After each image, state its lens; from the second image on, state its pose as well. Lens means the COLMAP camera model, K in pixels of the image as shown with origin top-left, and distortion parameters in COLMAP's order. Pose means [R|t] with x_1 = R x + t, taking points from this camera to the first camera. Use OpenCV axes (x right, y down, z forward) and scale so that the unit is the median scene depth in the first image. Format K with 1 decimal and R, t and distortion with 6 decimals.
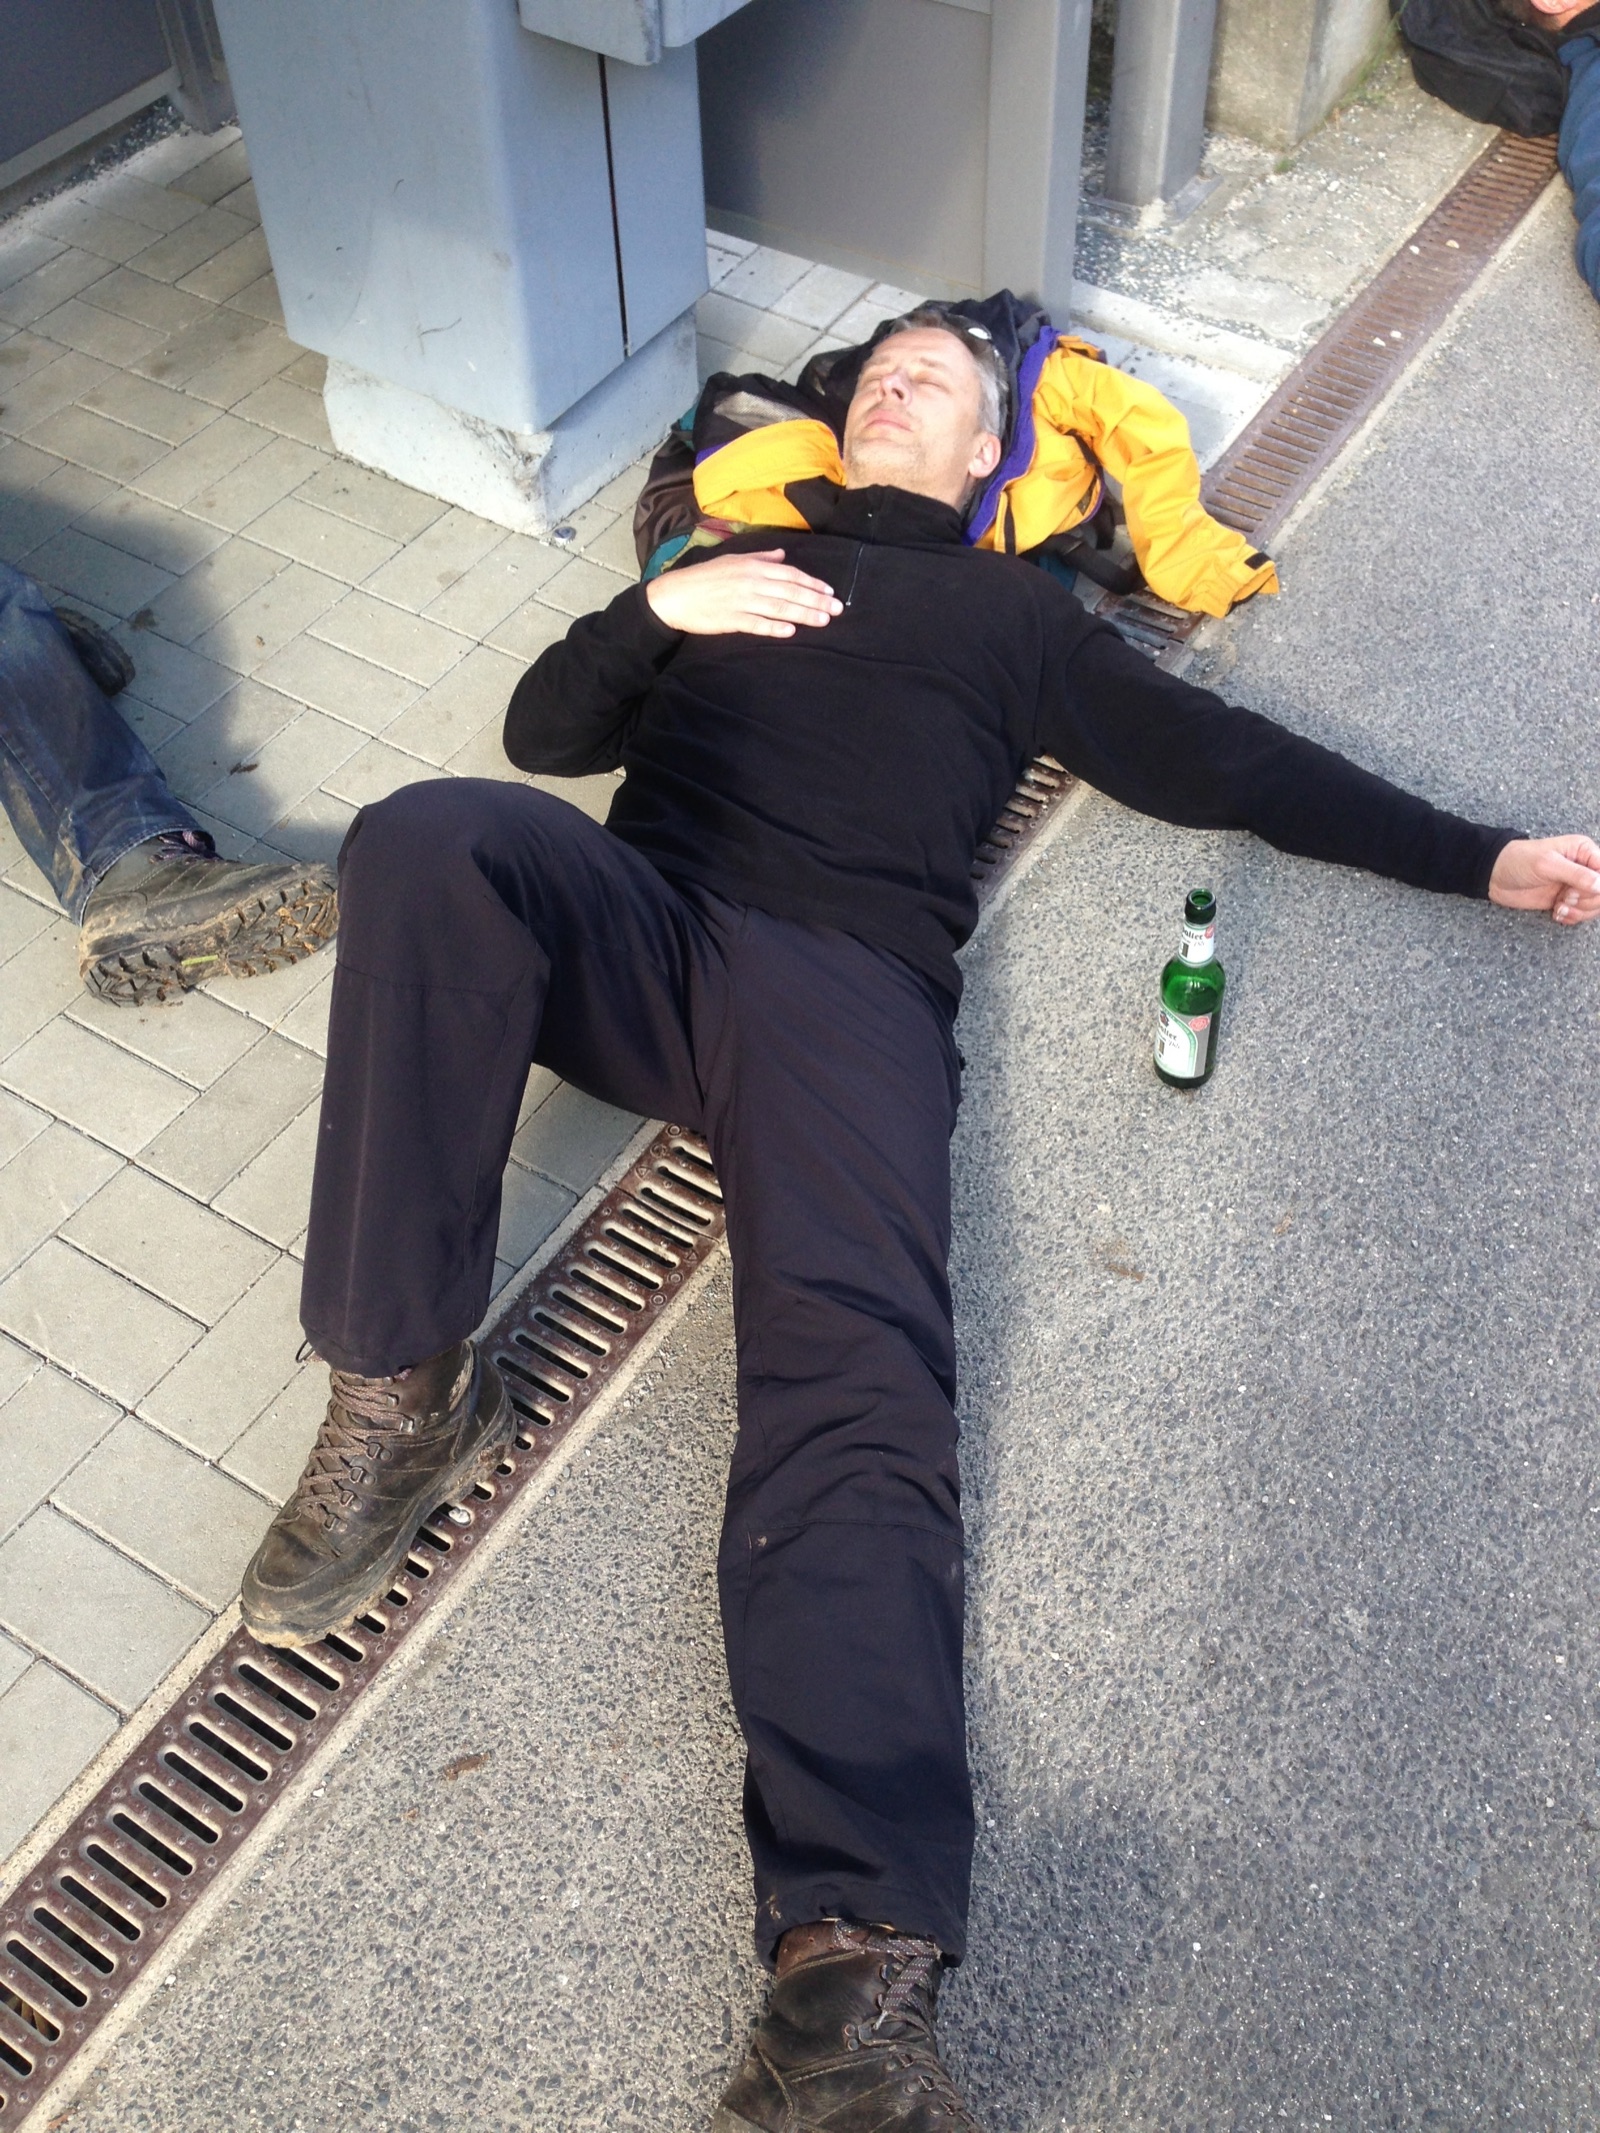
lens RADIAL K [[2054.9, 0, 801.8], [0, 2054.9, 981.3], [0, 0, 1]] dist [0.148588, -0.221116]
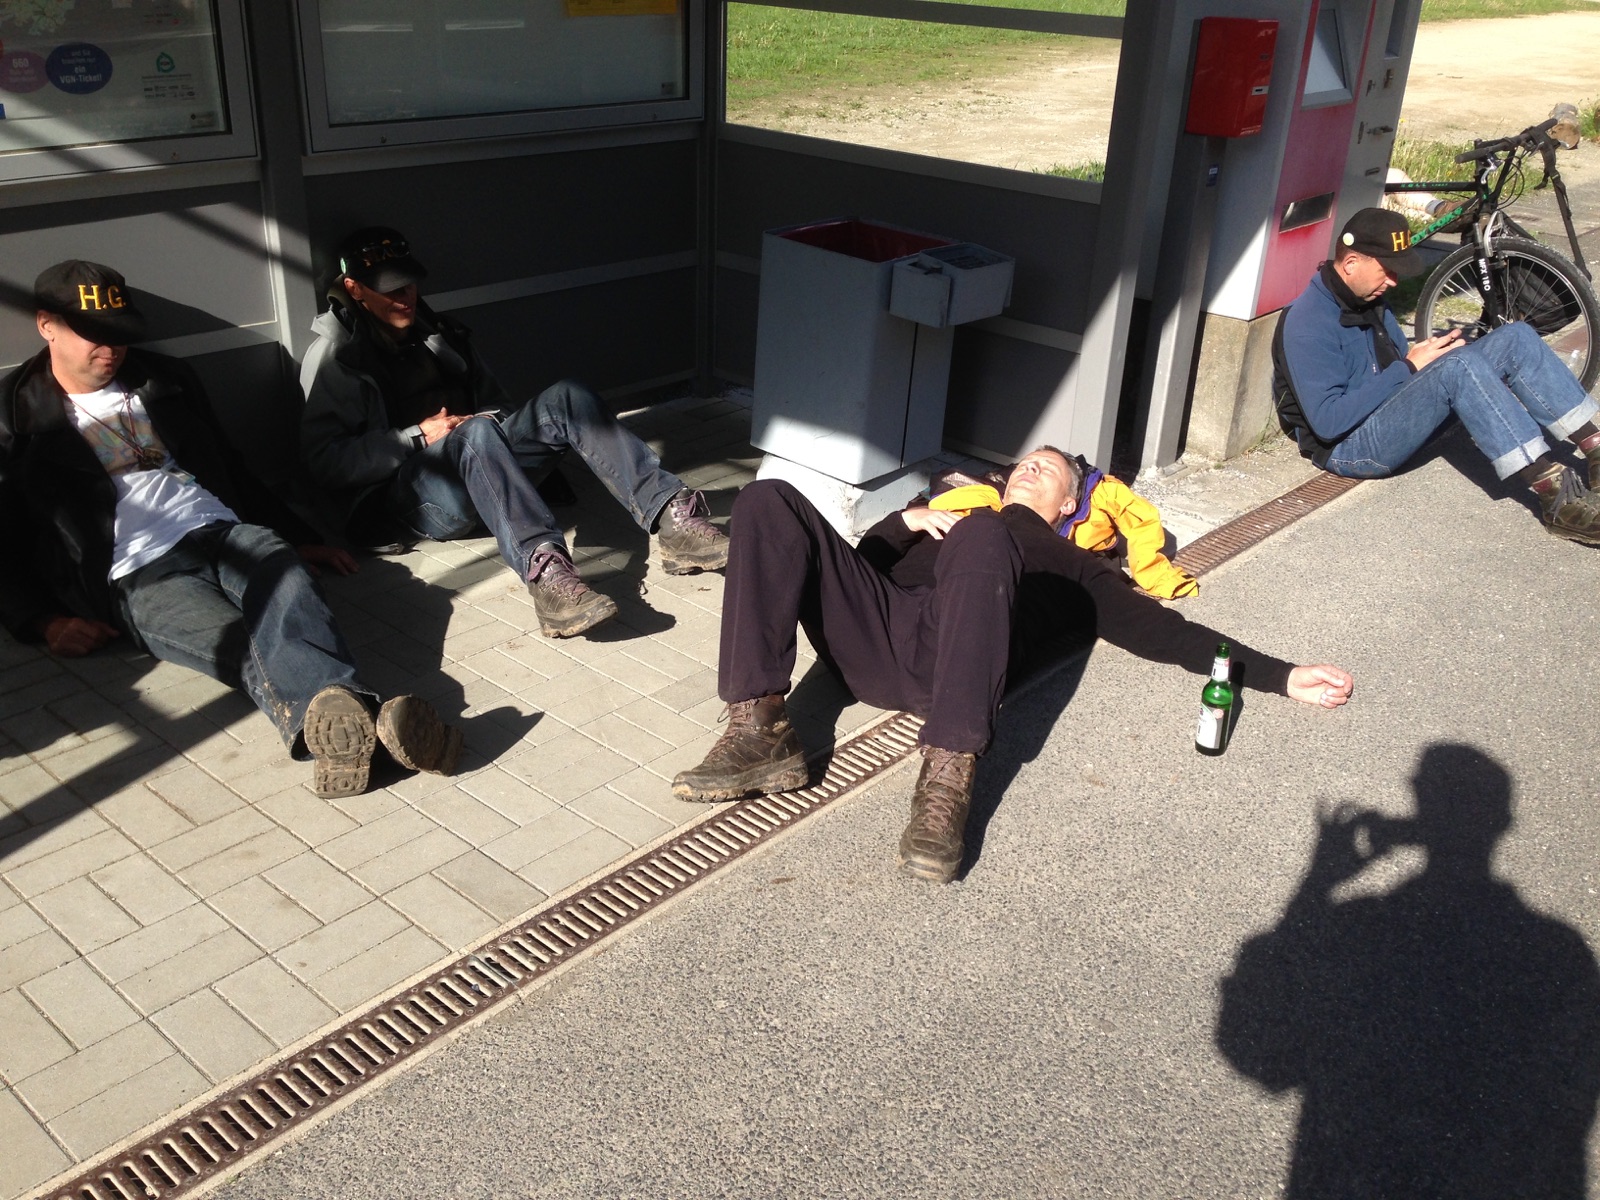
lens RADIAL K [[1541.4, 0, 800.0], [0, 1541.4, 600.0], [0, 0, 1]] dist [0.148588, -0.221116]
pose [[0.986521, 0.132972, -0.095370, -0.016128], [-0.160762, 0.896325, -0.413228, 0.540865], [0.030535, 0.422990, 0.905620, -0.435557]]
